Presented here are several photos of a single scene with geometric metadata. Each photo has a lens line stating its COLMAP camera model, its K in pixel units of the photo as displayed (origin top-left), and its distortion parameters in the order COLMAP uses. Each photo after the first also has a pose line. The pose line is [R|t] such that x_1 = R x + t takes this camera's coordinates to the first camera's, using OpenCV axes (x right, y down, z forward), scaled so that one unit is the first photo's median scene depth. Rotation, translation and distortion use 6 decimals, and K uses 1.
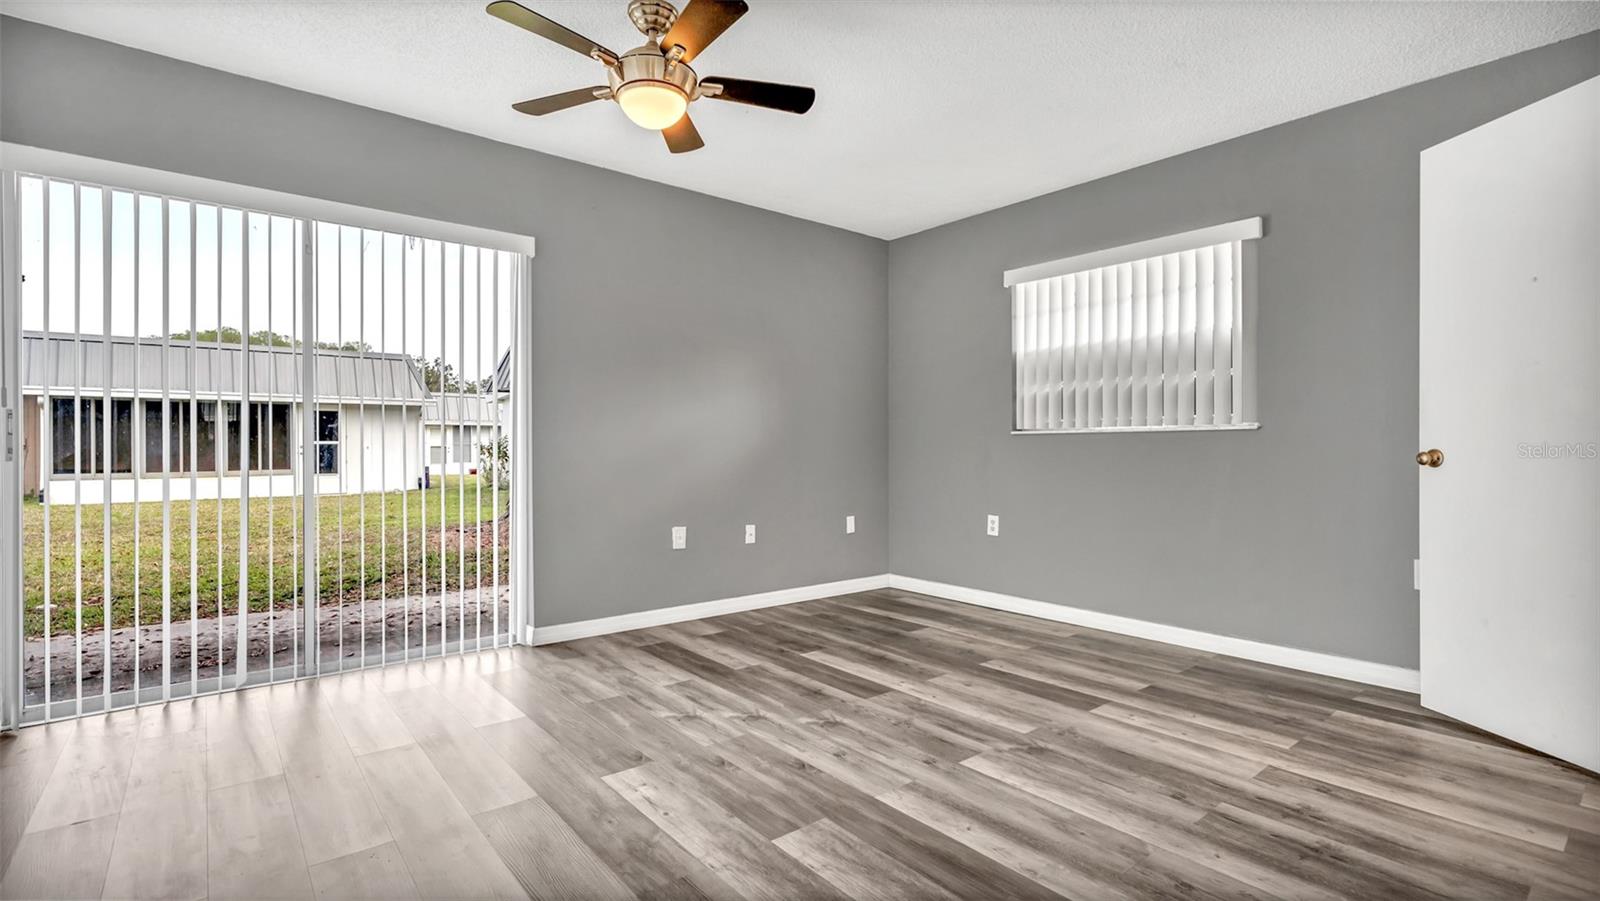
lens RADIAL K [[725.9, 0, 802.1], [0, 725.9, 447.4], [0, 0, 1]] dist [-0.001571, -0.000204]
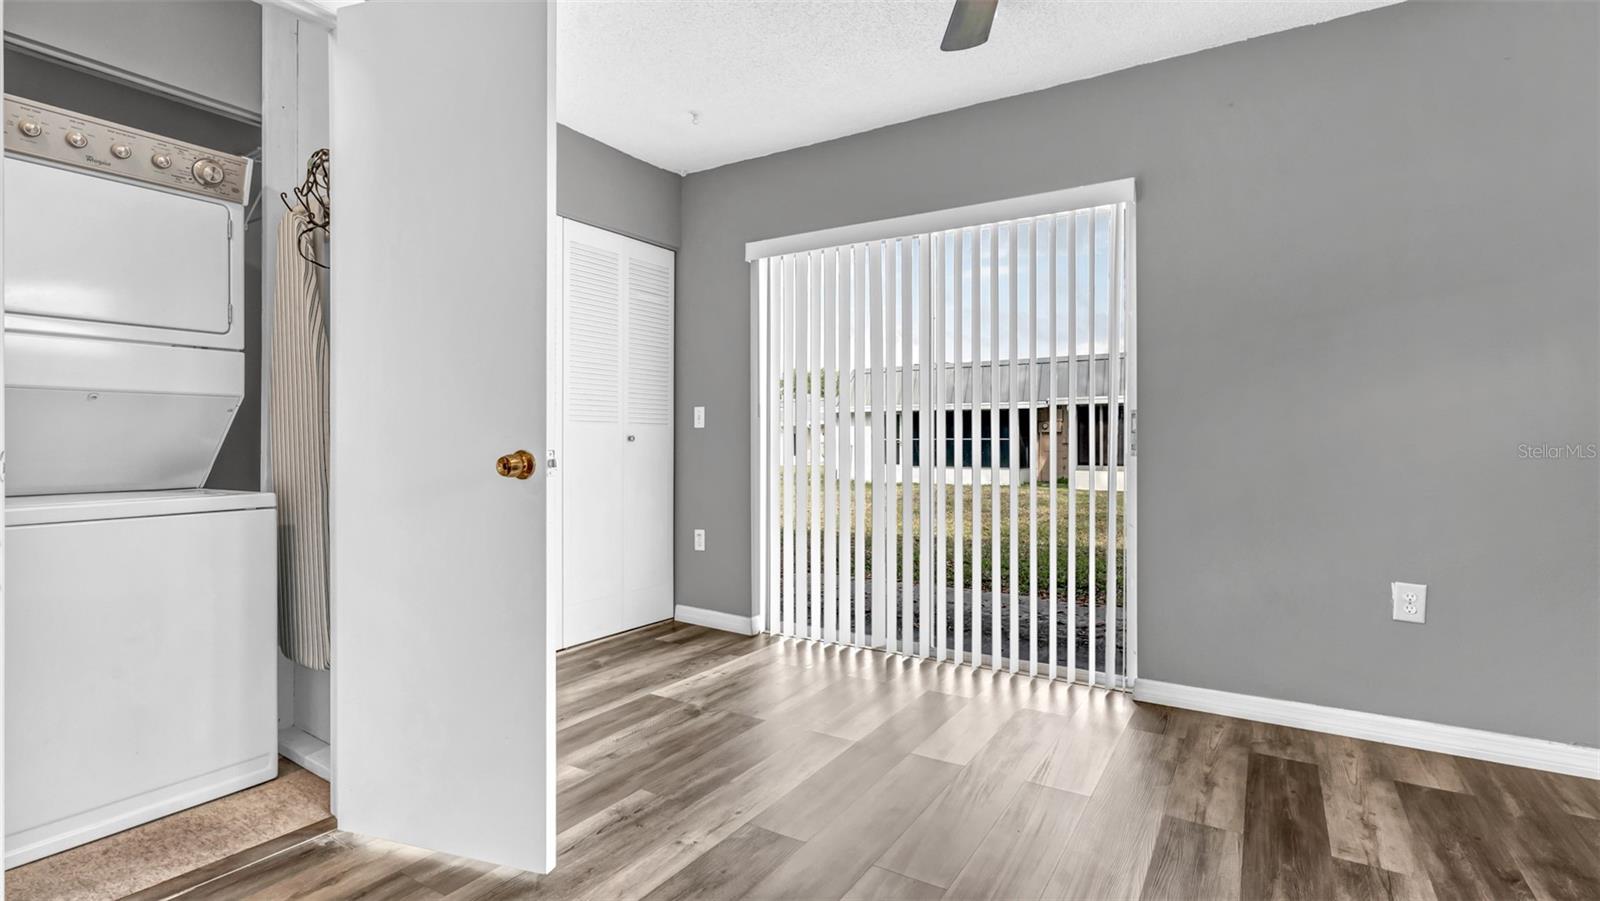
lens RADIAL K [[763.6, 0, 803.5], [0, 763.6, 444.2], [0, 0, 1]] dist [-0.001104, 0.000445]
pose [[0.321221, 0.002744, -0.947000, 0.368900], [-0.006164, 0.999981, 0.000807, 0.005872], [0.946984, 0.005578, 0.321232, 0.527716]]
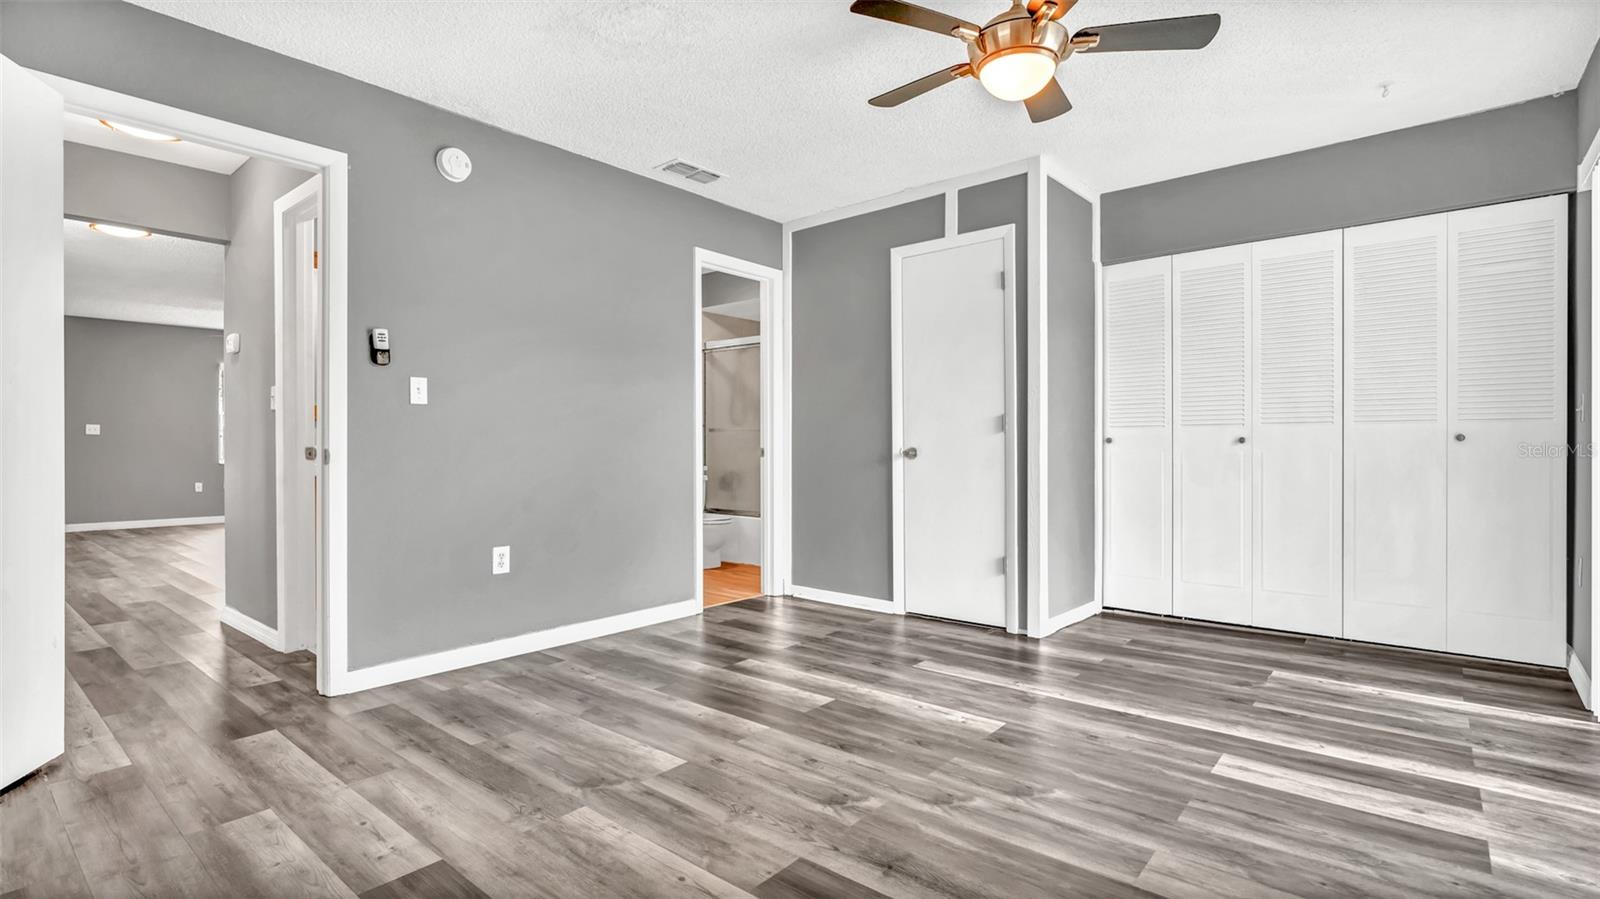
lens RADIAL K [[734.3, 0, 800.4], [0, 734.3, 452.8], [0, 0, 1]] dist [-0.002129, 0.000049]
pose [[-0.983055, 0.003871, -0.183273, 0.204421], [0.001690, 0.999926, 0.012060, 0.007733], [0.183306, 0.011546, -0.982988, 1.653611]]
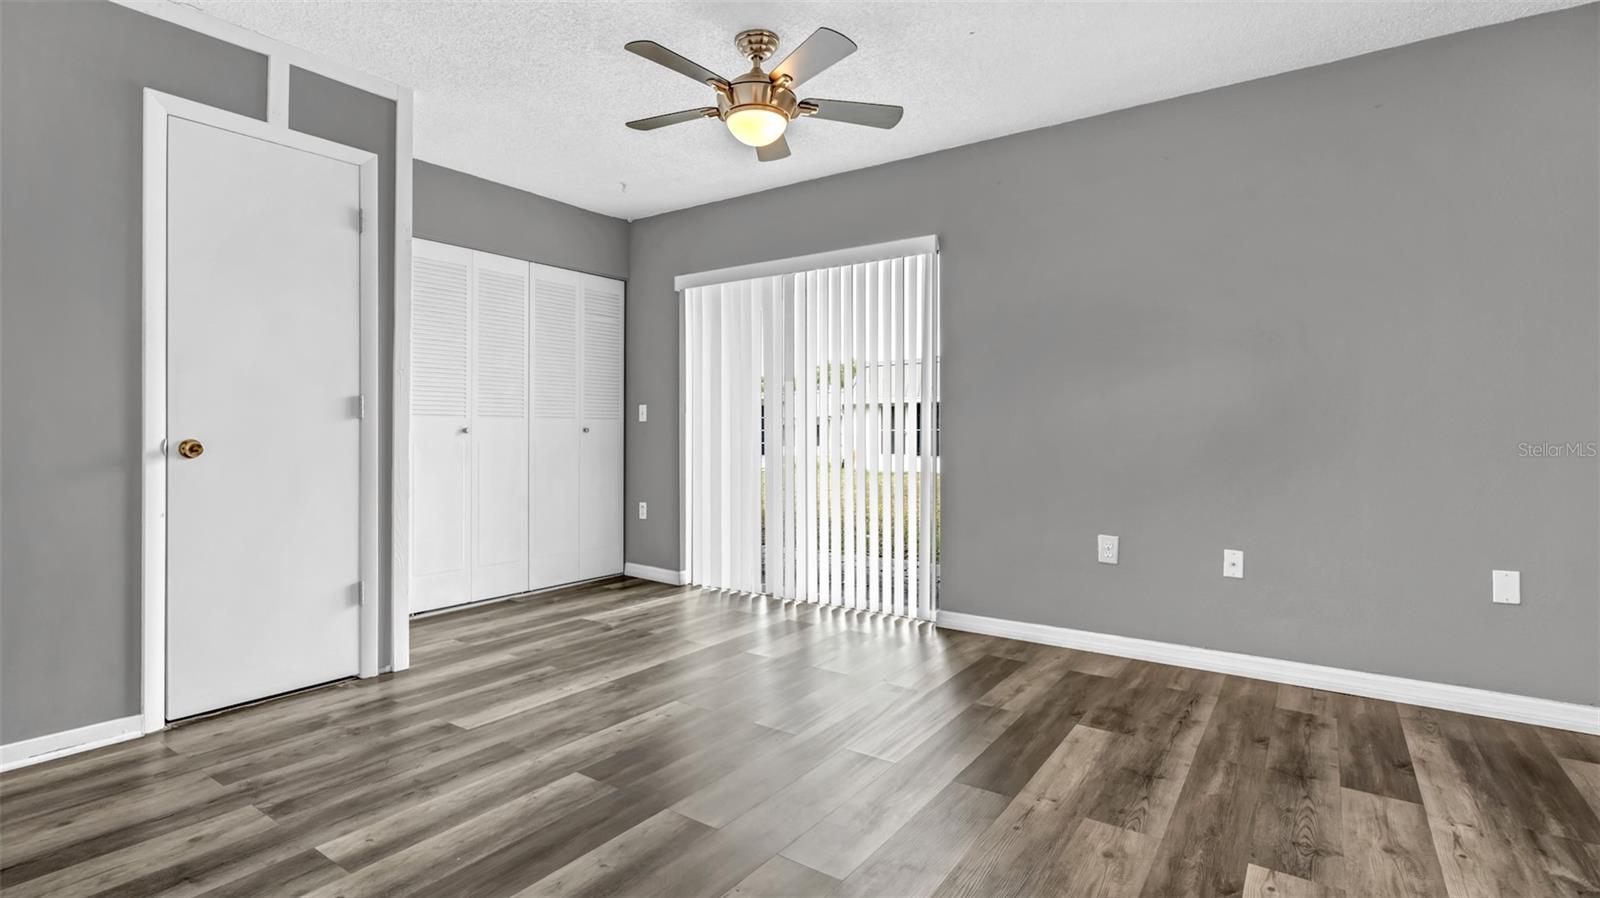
lens RADIAL K [[770.3, 0, 796.2], [0, 770.3, 429.6], [0, 0, 1]] dist [-0.001824, 0.001320]
pose [[0.267783, -0.003586, -0.963473, 0.815507], [-0.005680, 0.999970, -0.005300, 0.004099], [0.963463, 0.006892, 0.267754, 0.669886]]
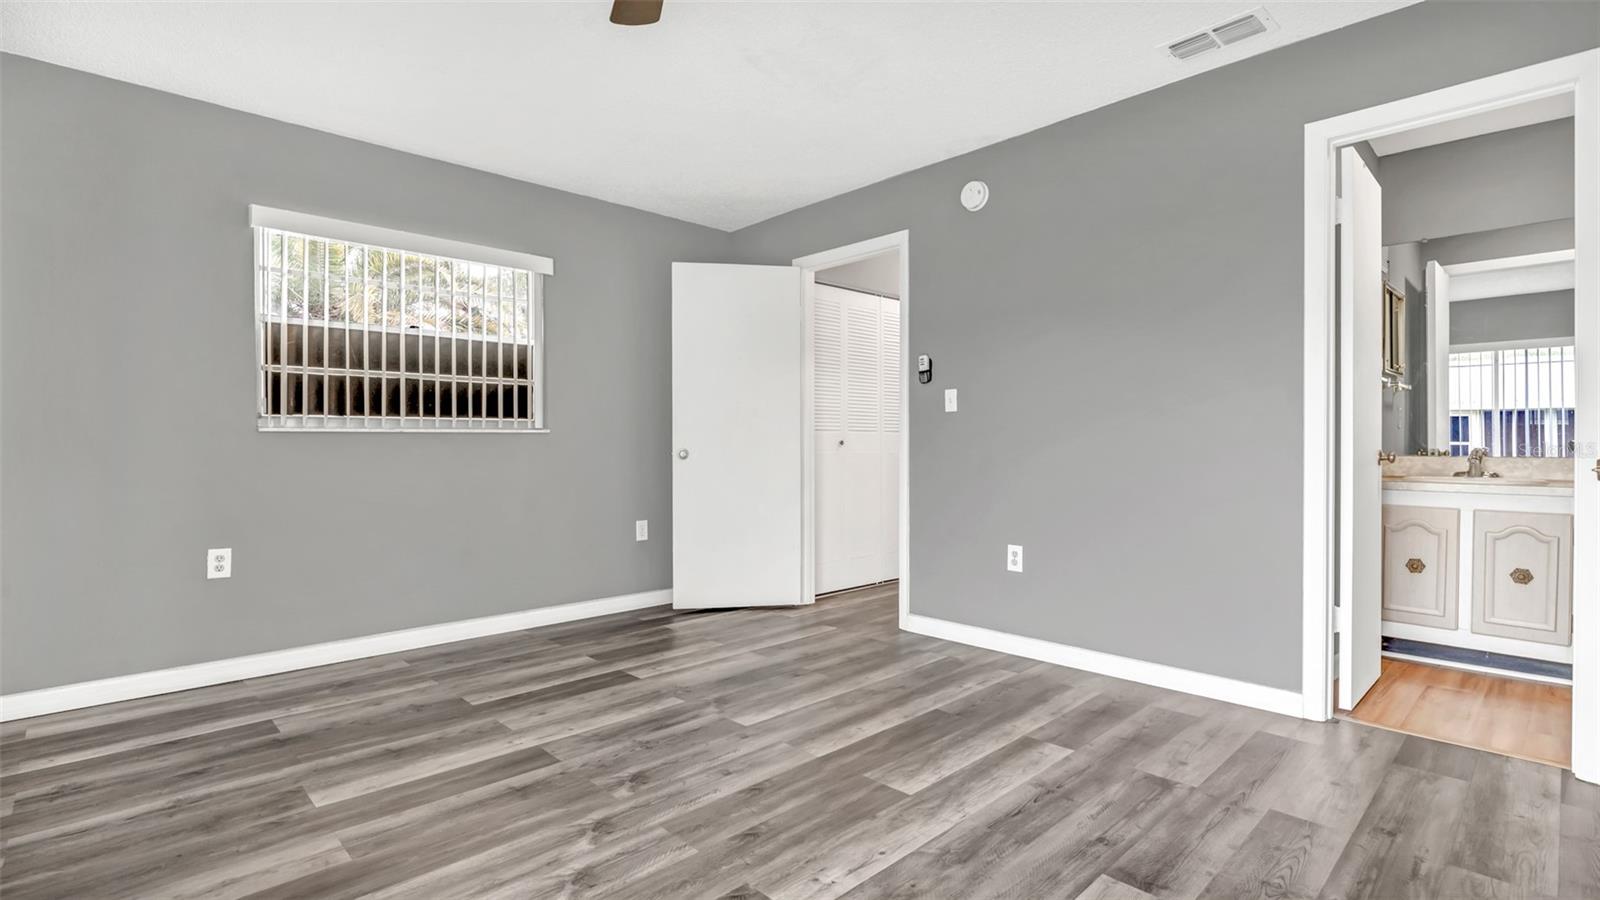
lens RADIAL K [[760.2, 0, 798.5], [0, 760.2, 459.4], [0, 0, 1]] dist [-0.002689, -0.000259]
pose [[-0.080319, -0.016958, 0.996625, -0.784882], [0.007280, 0.999819, 0.017599, 0.005076], [-0.996743, 0.008669, -0.080181, 0.839378]]
